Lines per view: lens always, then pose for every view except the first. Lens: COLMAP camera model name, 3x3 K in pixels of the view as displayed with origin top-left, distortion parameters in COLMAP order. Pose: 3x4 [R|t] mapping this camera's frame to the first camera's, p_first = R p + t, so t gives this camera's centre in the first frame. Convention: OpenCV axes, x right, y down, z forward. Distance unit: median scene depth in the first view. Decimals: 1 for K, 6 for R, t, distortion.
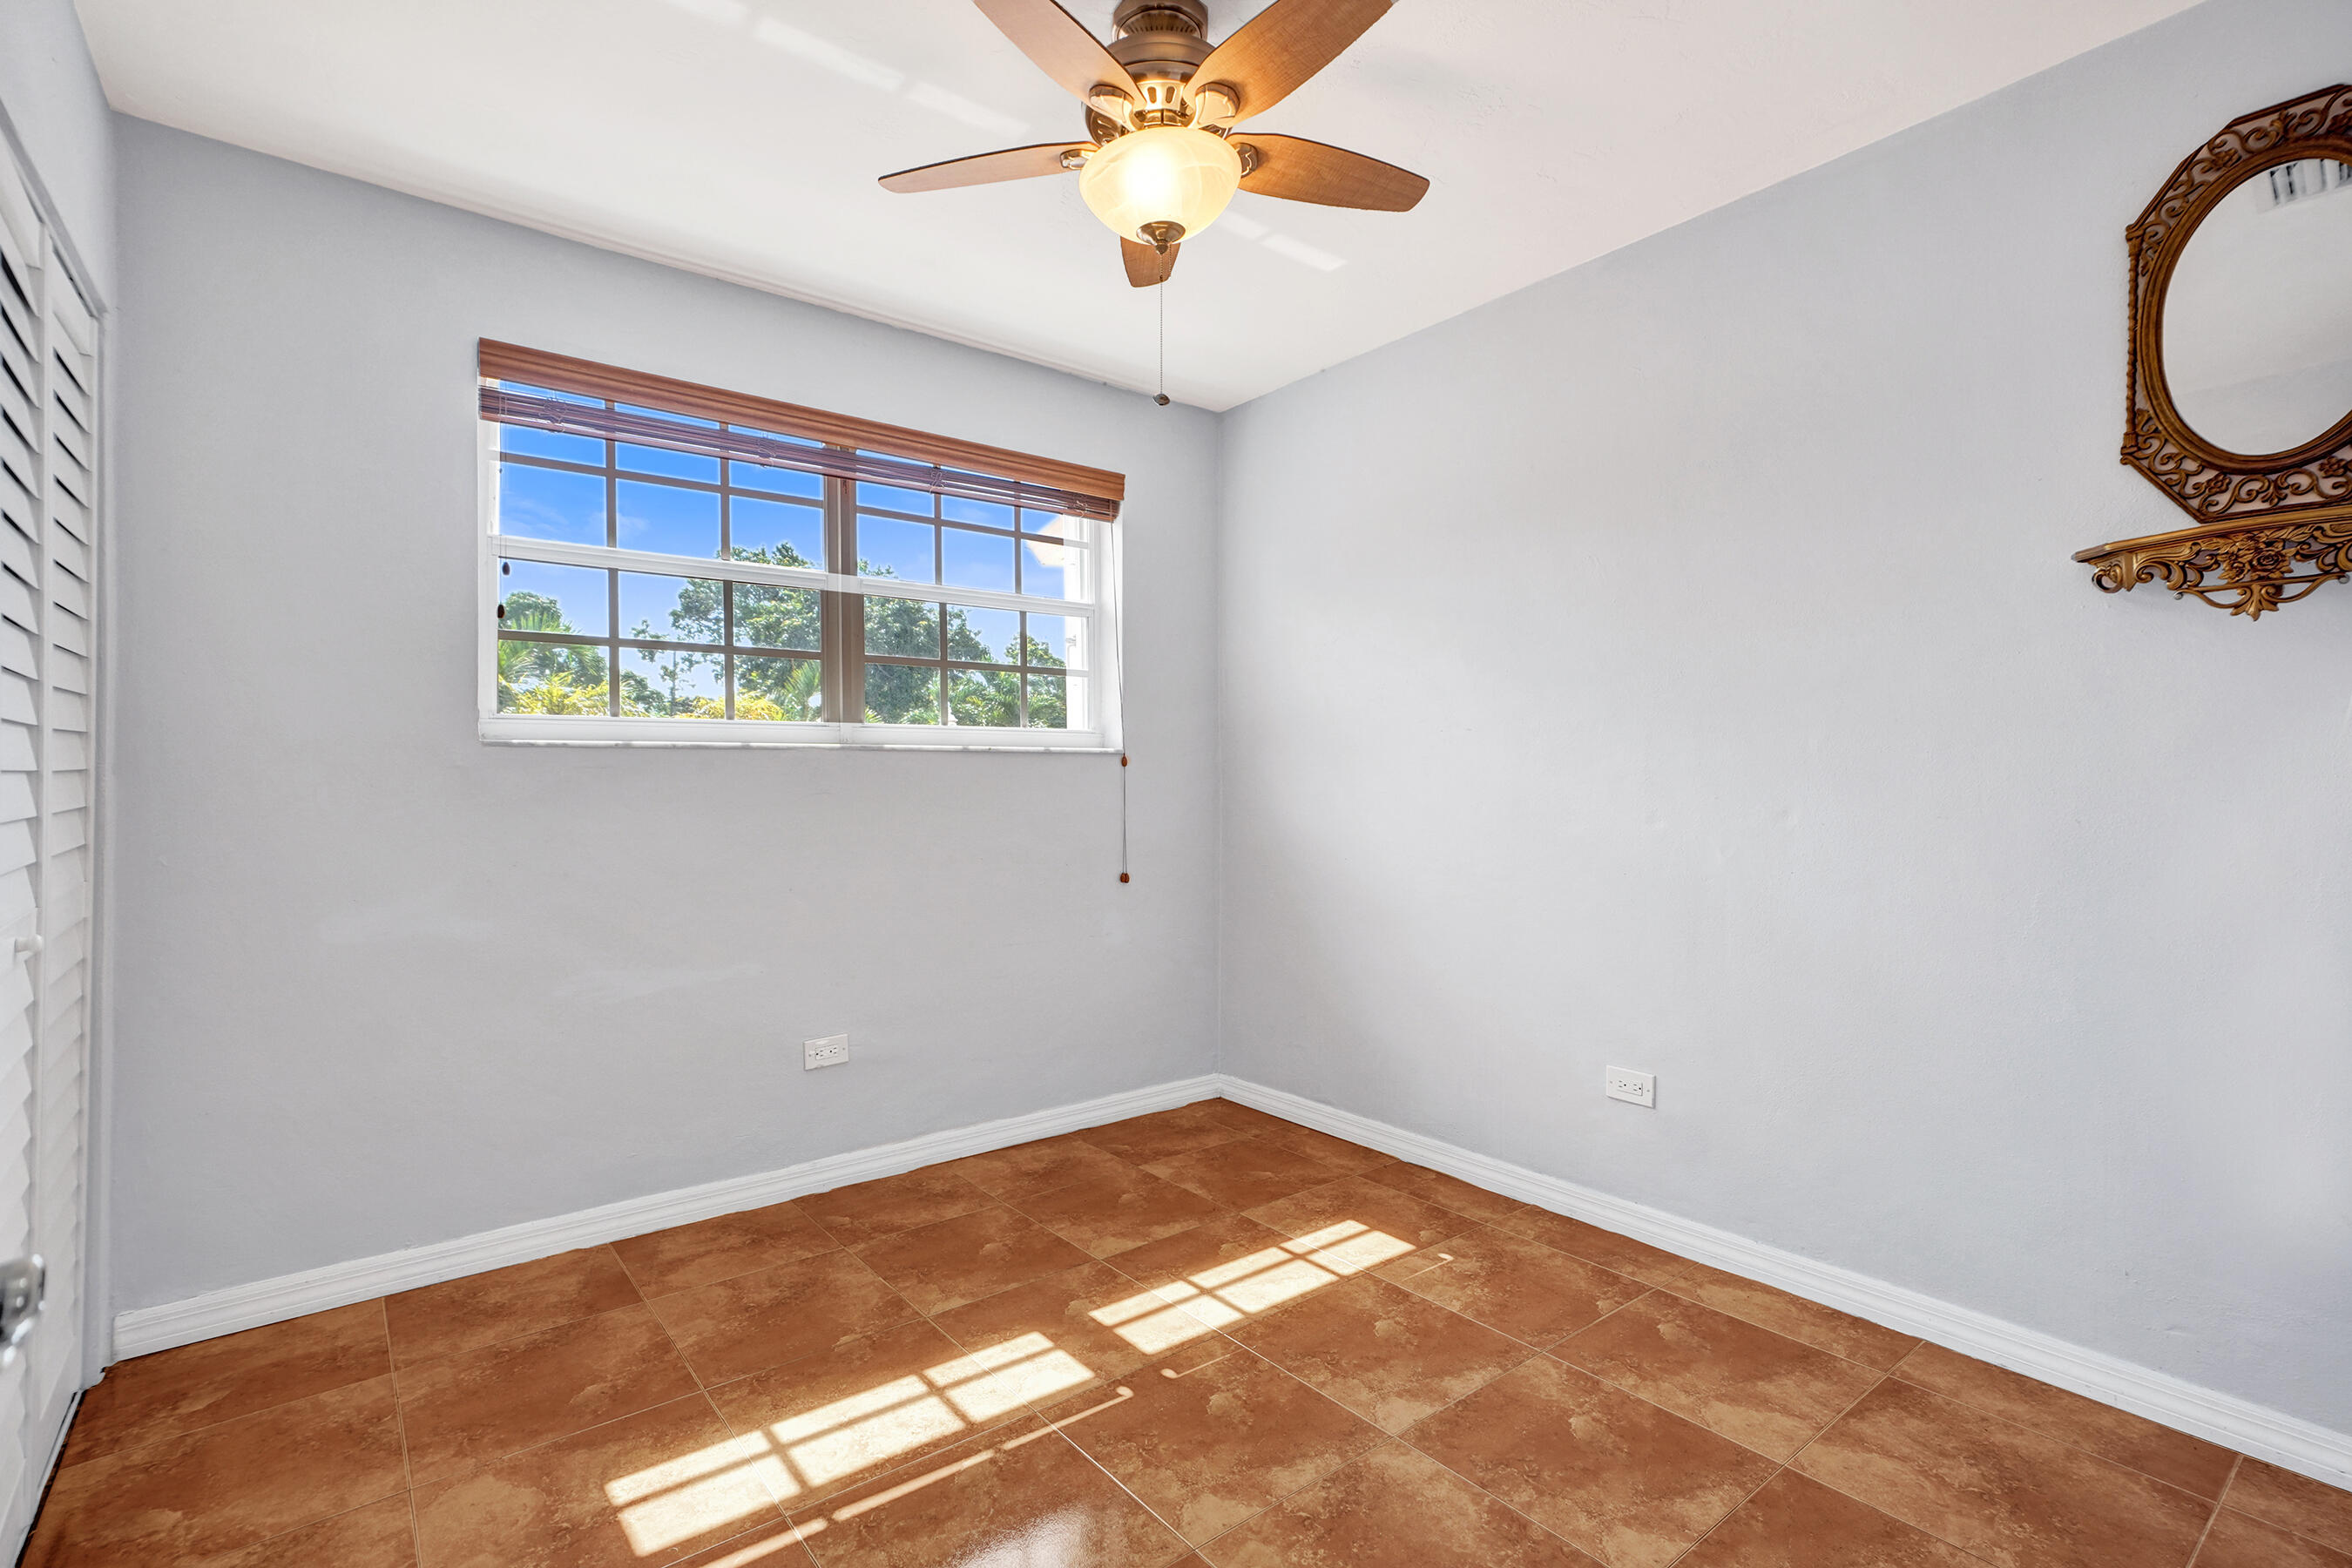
lens RADIAL K [[1073.6, 0, 1177.4], [0, 1073.6, 768.7], [0, 0, 1]] dist [-0.003296, 0.006385]
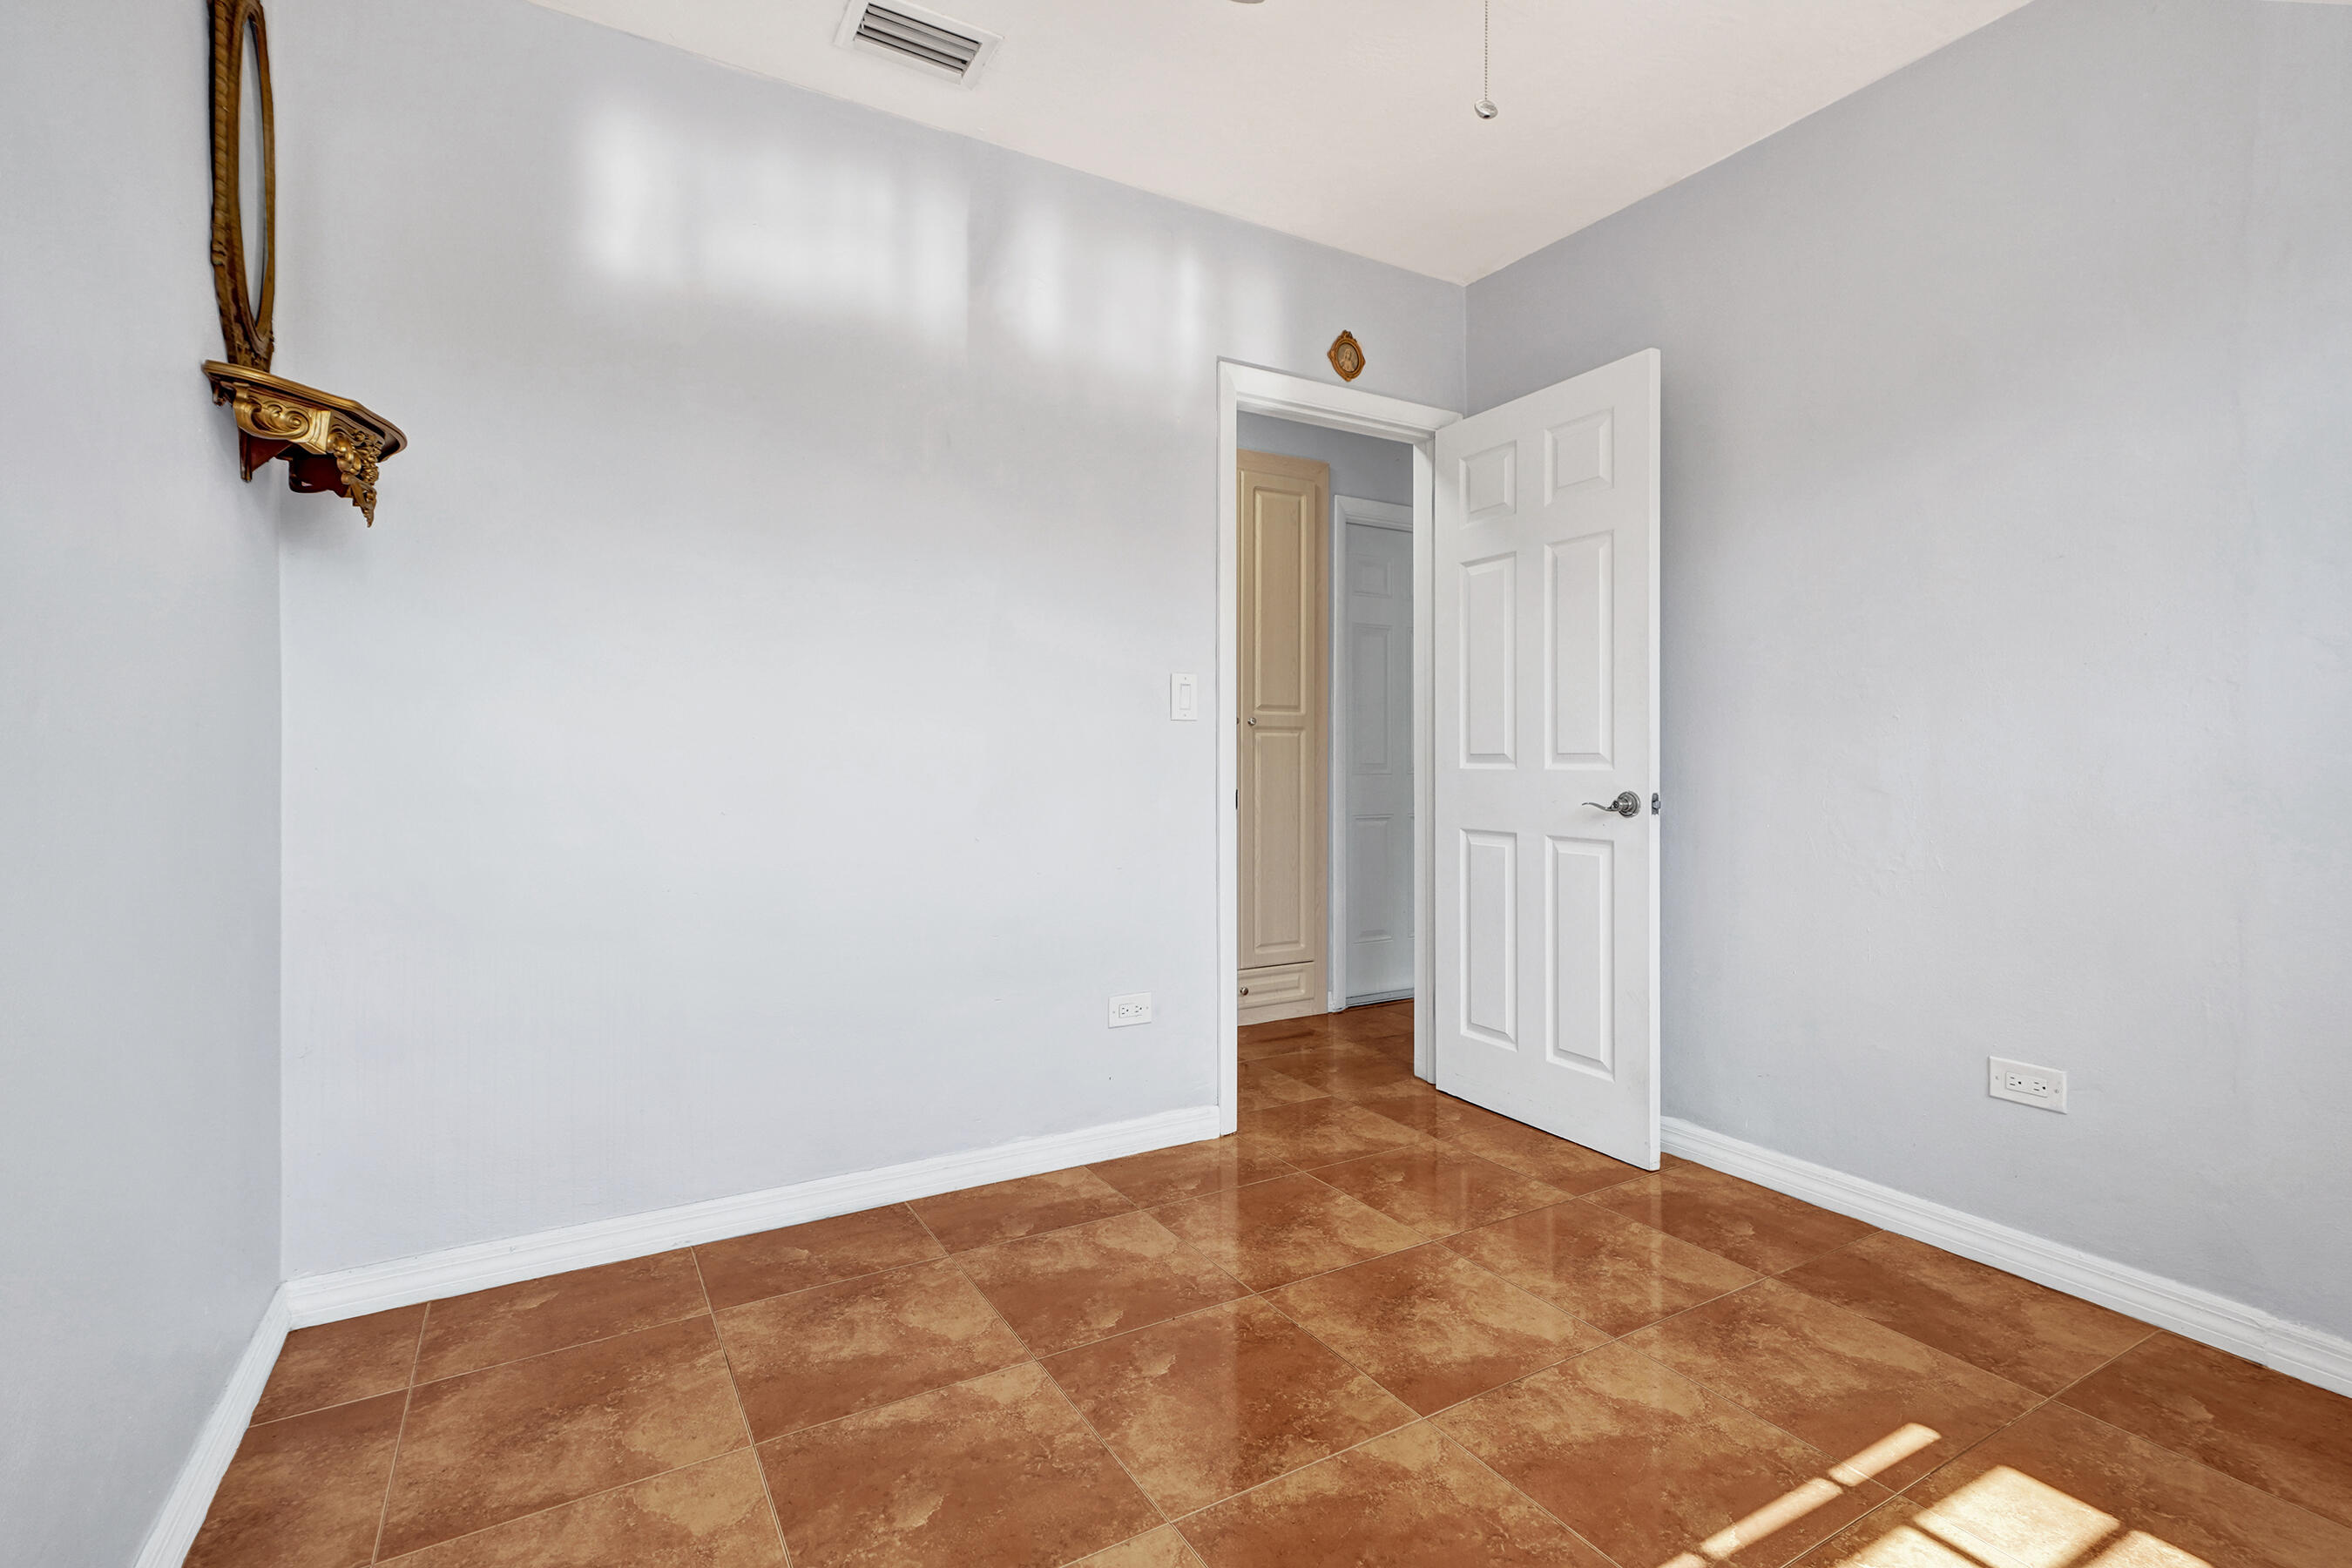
lens RADIAL K [[1073.6, 0, 1168.1], [0, 1073.6, 762.2], [0, 0, 1]] dist [-0.003296, 0.006385]
pose [[-0.987666, 0.003565, 0.156536, 0.064614], [0.001671, 0.999924, -0.012225, 0.071140], [-0.156568, -0.011813, -0.987597, 1.411174]]
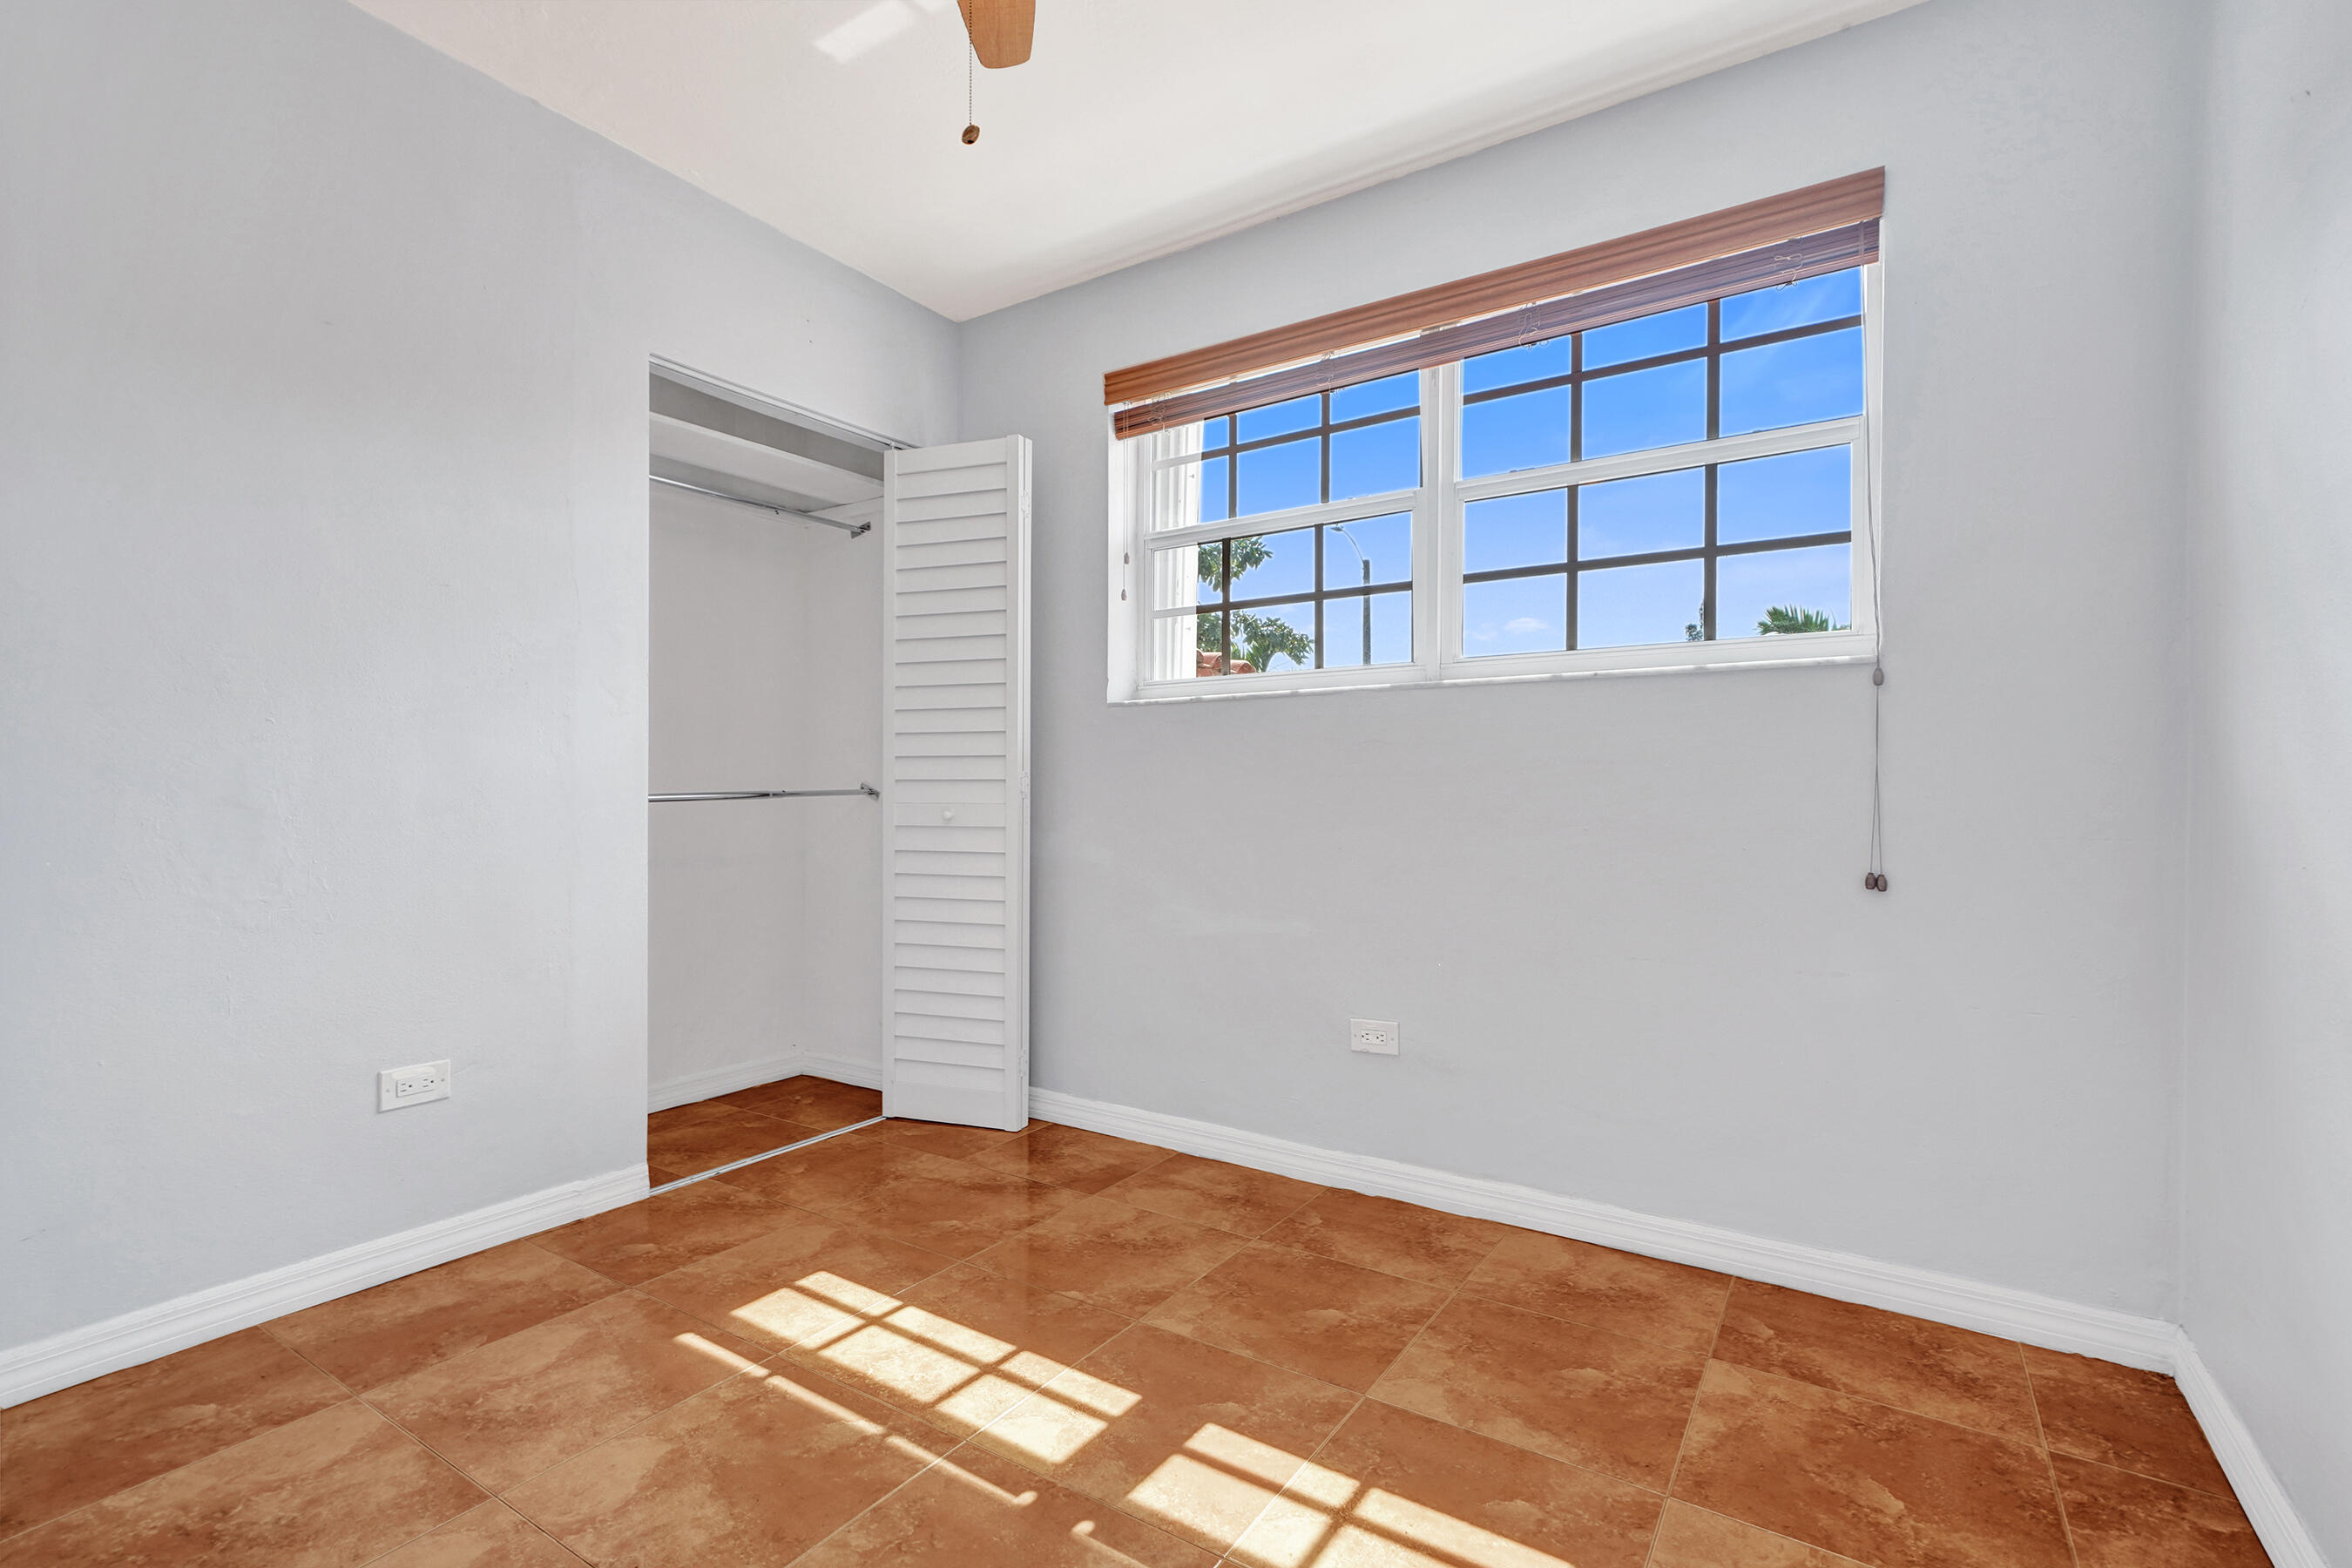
lens RADIAL K [[1073.6, 0, 1175.6], [0, 1073.6, 794.8], [0, 0, 1]] dist [-0.003296, 0.006385]
pose [[0.317907, 0.004229, -0.948113, 0.588910], [0.007524, 0.999947, 0.006983, 0.076813], [0.948092, -0.009353, 0.317858, 0.743712]]
